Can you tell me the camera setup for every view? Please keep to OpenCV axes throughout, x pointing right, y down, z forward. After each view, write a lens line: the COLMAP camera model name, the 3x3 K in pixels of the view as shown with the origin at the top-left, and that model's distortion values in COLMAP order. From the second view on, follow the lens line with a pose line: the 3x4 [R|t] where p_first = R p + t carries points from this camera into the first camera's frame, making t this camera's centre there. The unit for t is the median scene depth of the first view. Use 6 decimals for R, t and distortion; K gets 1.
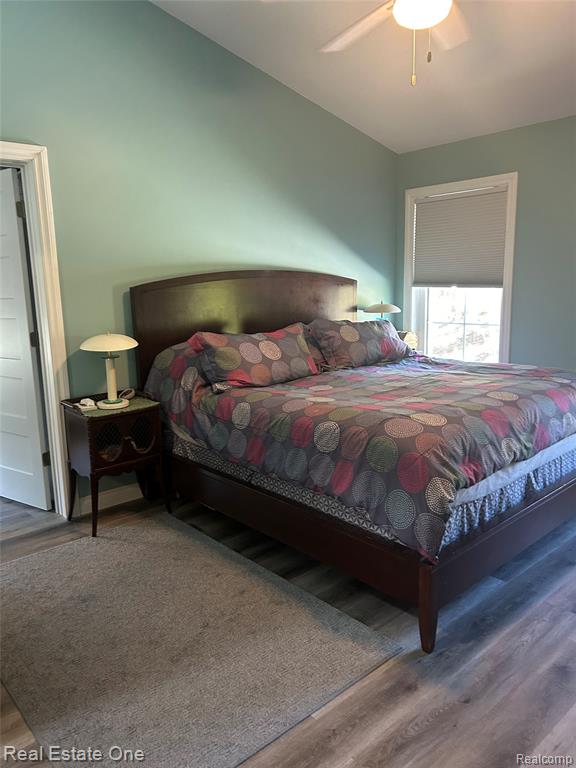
lens RADIAL K [[568.1, 0, 288.0], [0, 568.1, 384.0], [0, 0, 1]] dist [0.085795, -0.112838]
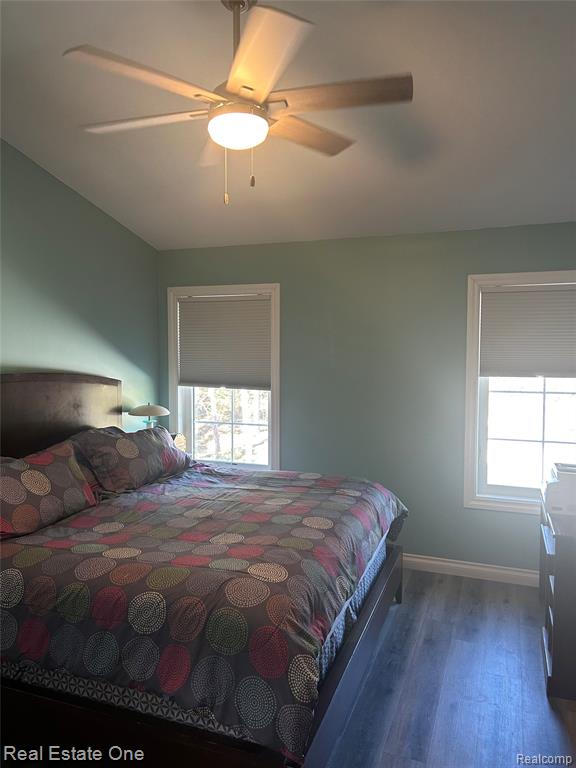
lens RADIAL K [[568.1, 0, 288.0], [0, 568.1, 384.0], [0, 0, 1]] dist [0.085795, -0.112838]
pose [[0.887654, 0.000361, 0.460510, -0.093592], [0.058821, 0.991720, -0.114158, -0.088452], [-0.456739, 0.128420, 0.880283, 0.132386]]
